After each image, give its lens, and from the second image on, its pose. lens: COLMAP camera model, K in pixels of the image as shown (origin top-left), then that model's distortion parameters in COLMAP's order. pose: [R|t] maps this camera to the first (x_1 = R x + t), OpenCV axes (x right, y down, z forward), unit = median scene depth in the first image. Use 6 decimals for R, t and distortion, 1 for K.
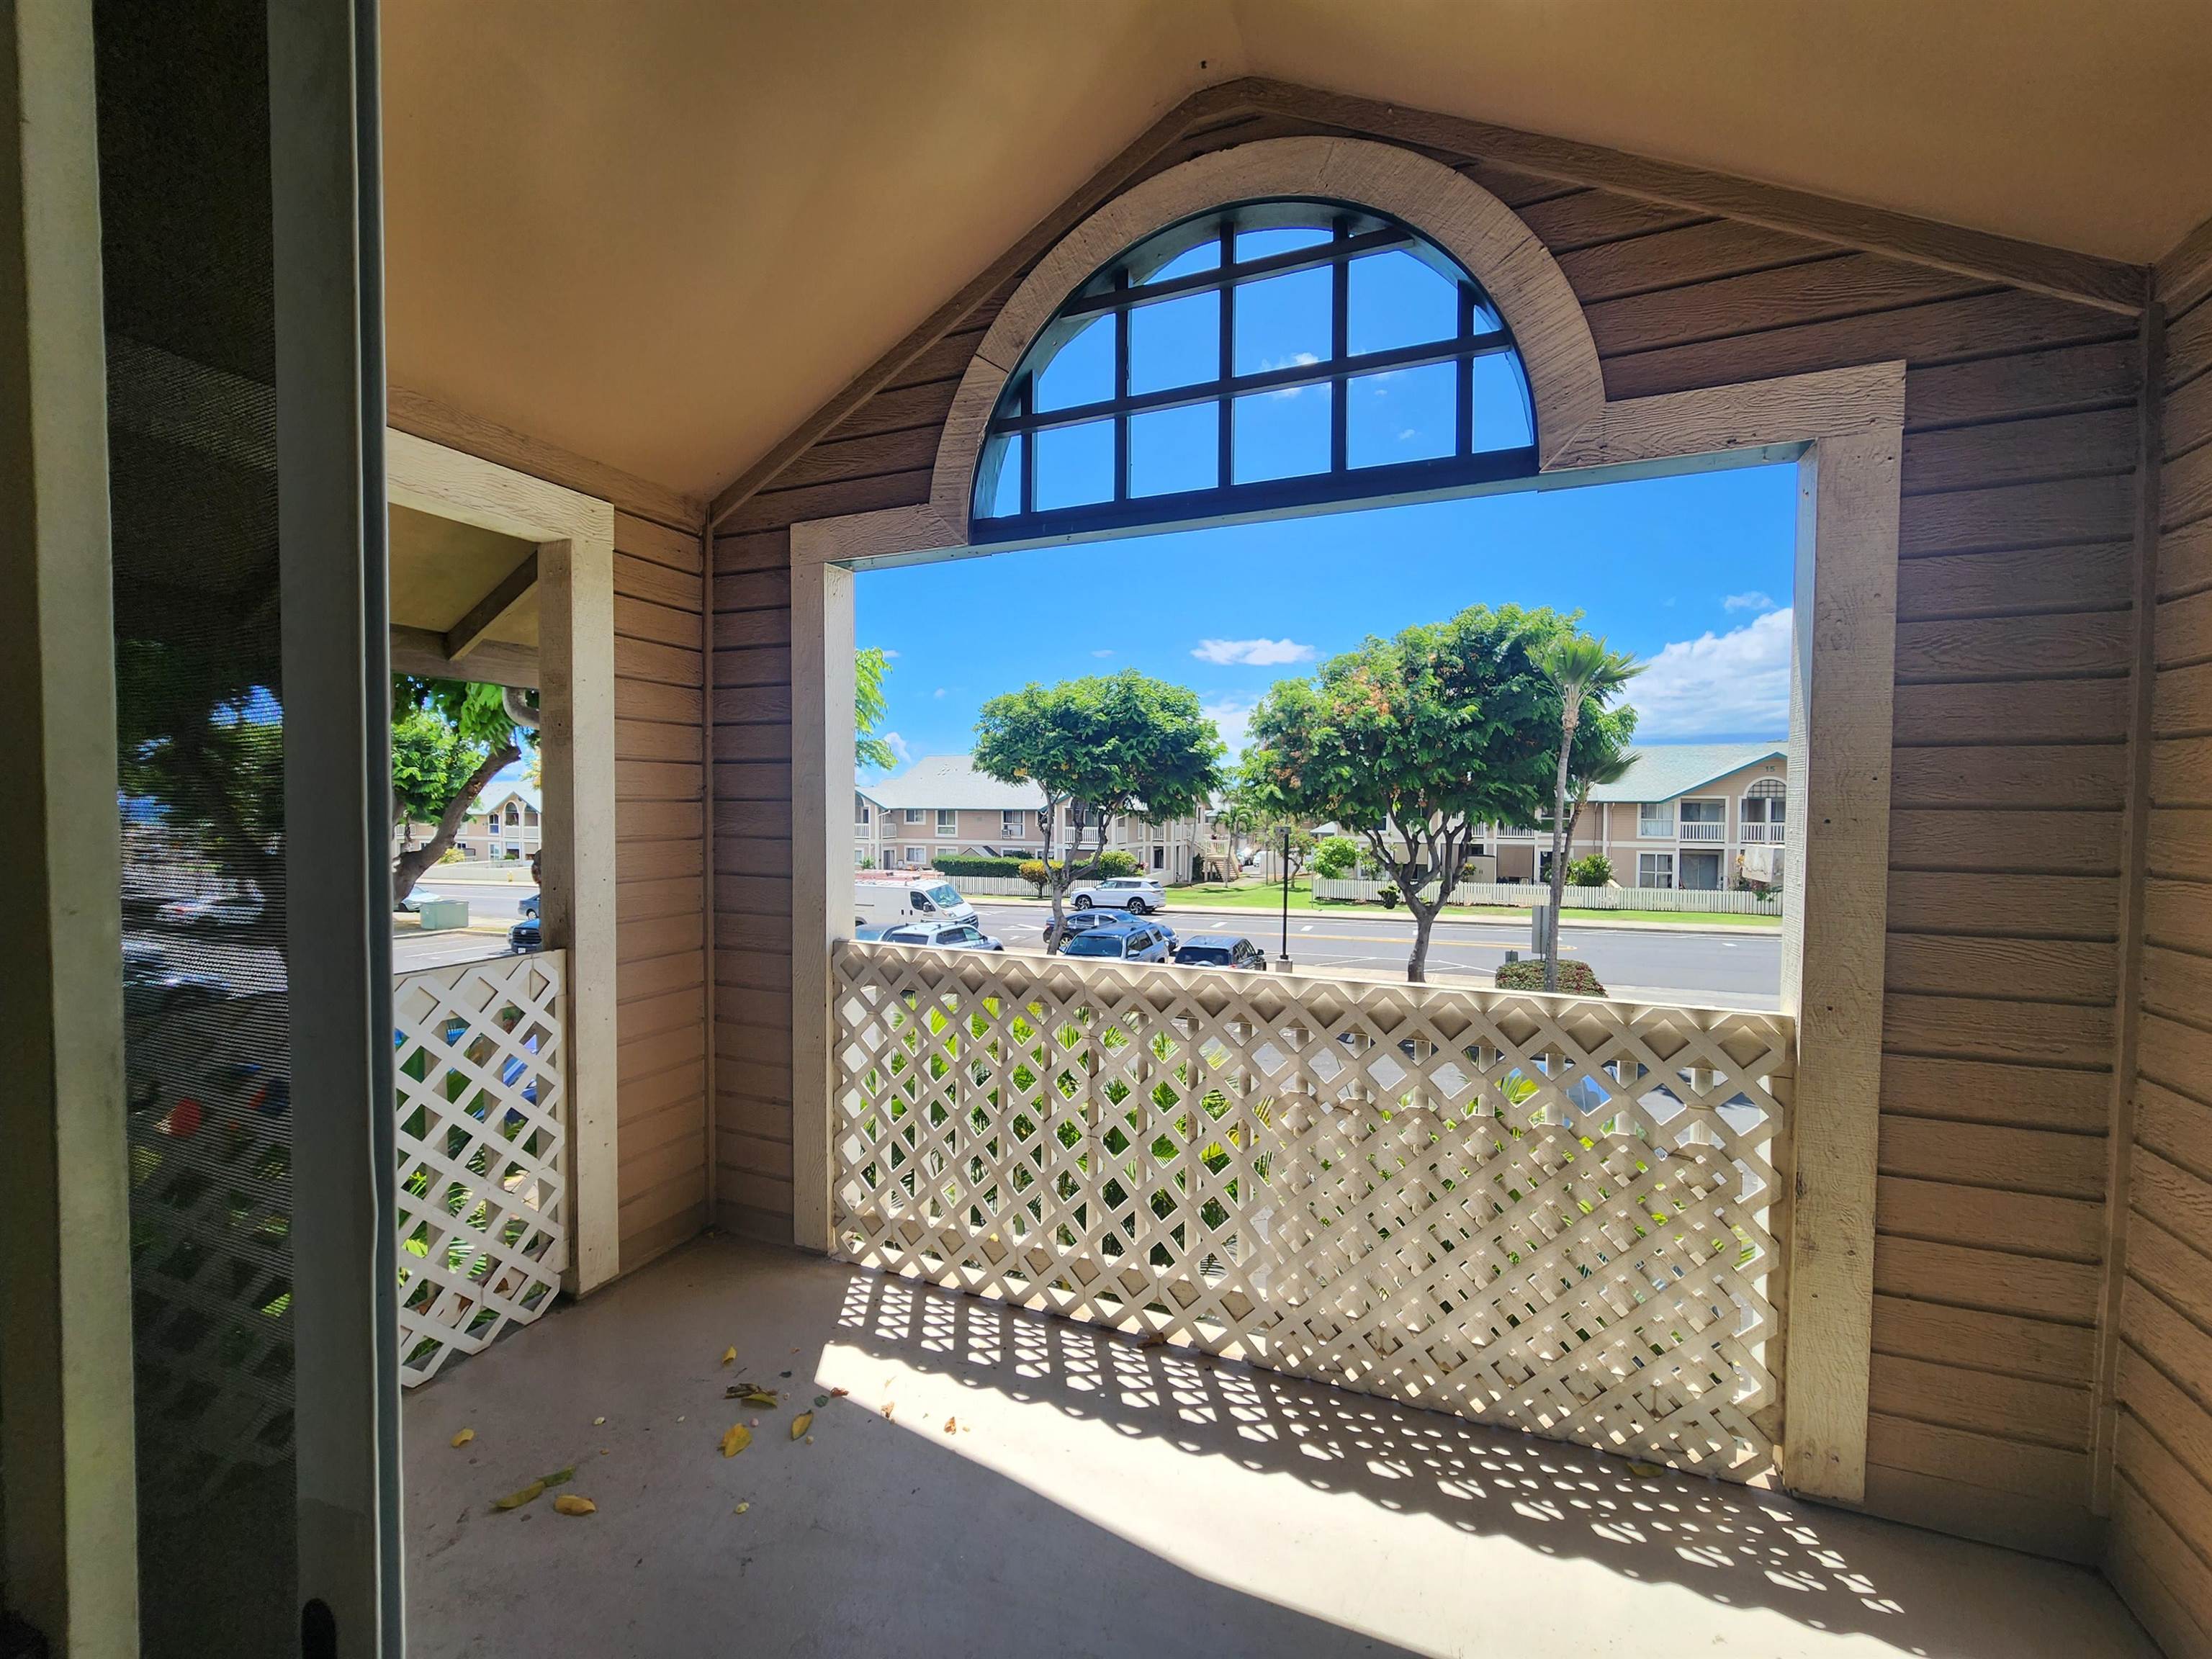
lens RADIAL K [[890.5, 0, 1103.2], [0, 890.5, 838.4], [0, 0, 1]] dist [-0.018013, -0.000027]
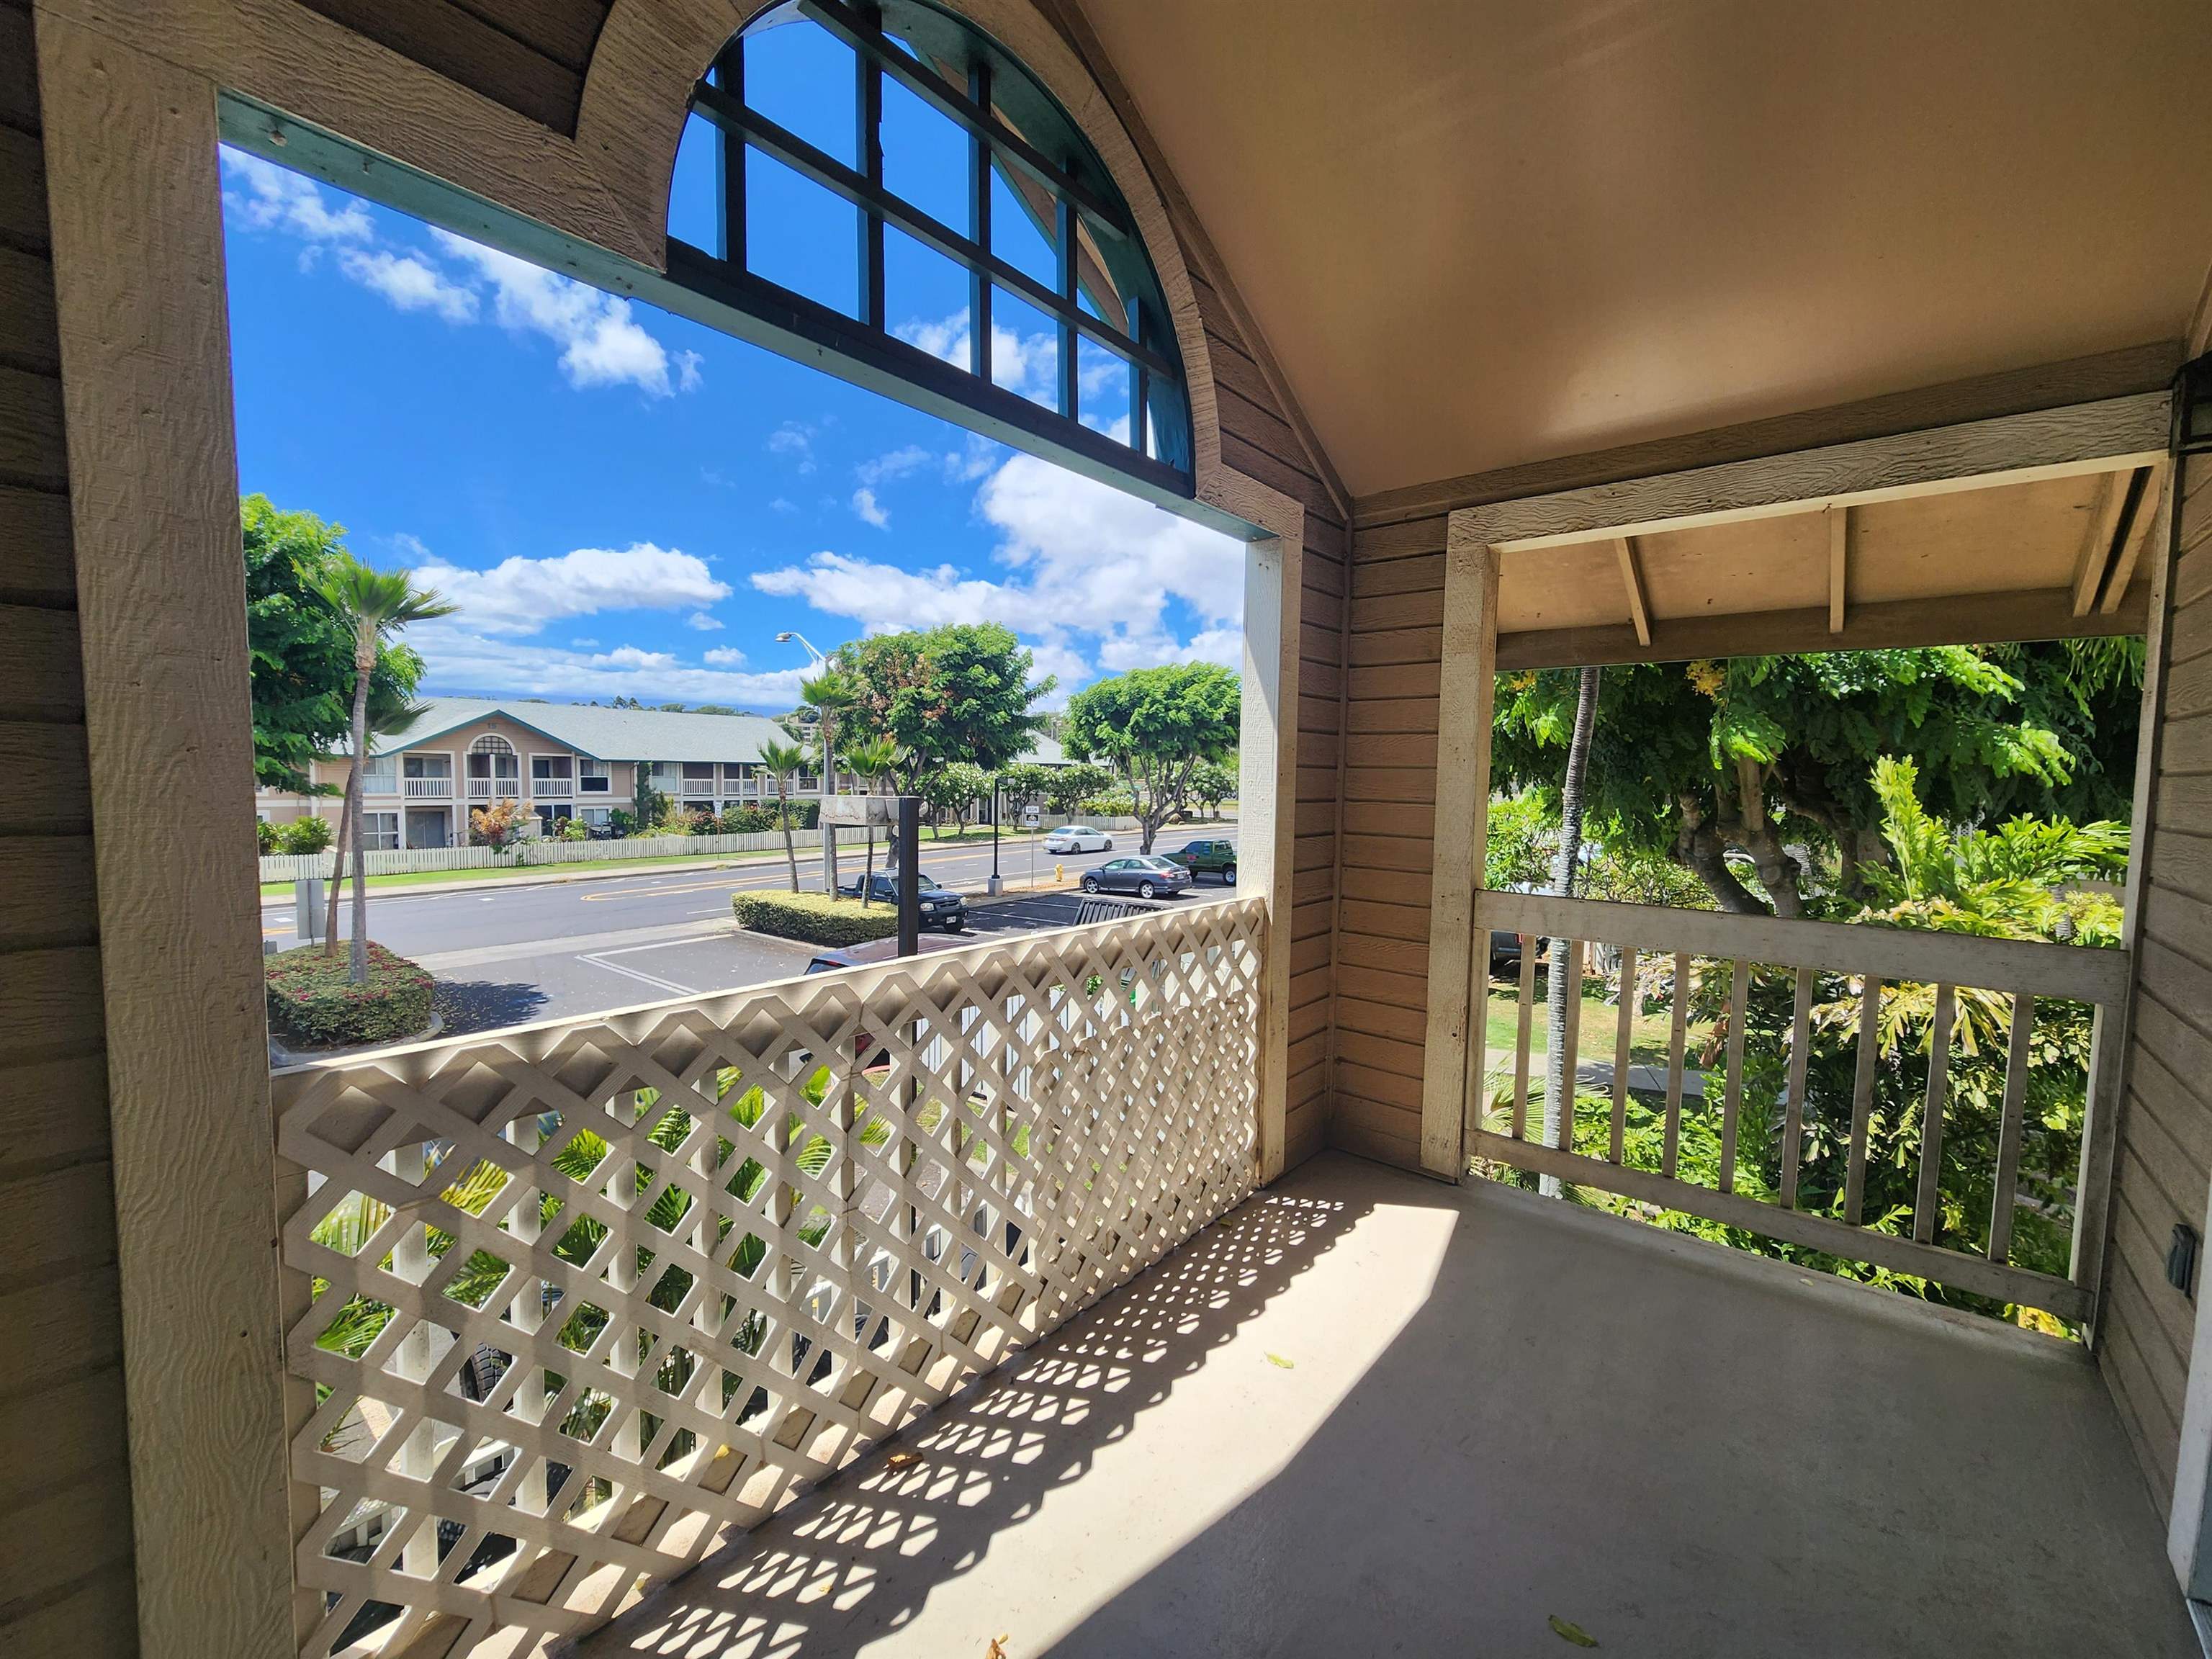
lens RADIAL K [[890.5, 0, 1088.8], [0, 890.5, 835.2], [0, 0, 1]] dist [-0.018013, -0.000027]
pose [[0.306766, -0.065408, 0.949535, -0.635526], [0.021163, 0.997858, 0.061900, -0.011723], [-0.951550, 0.001107, 0.307494, 0.602848]]
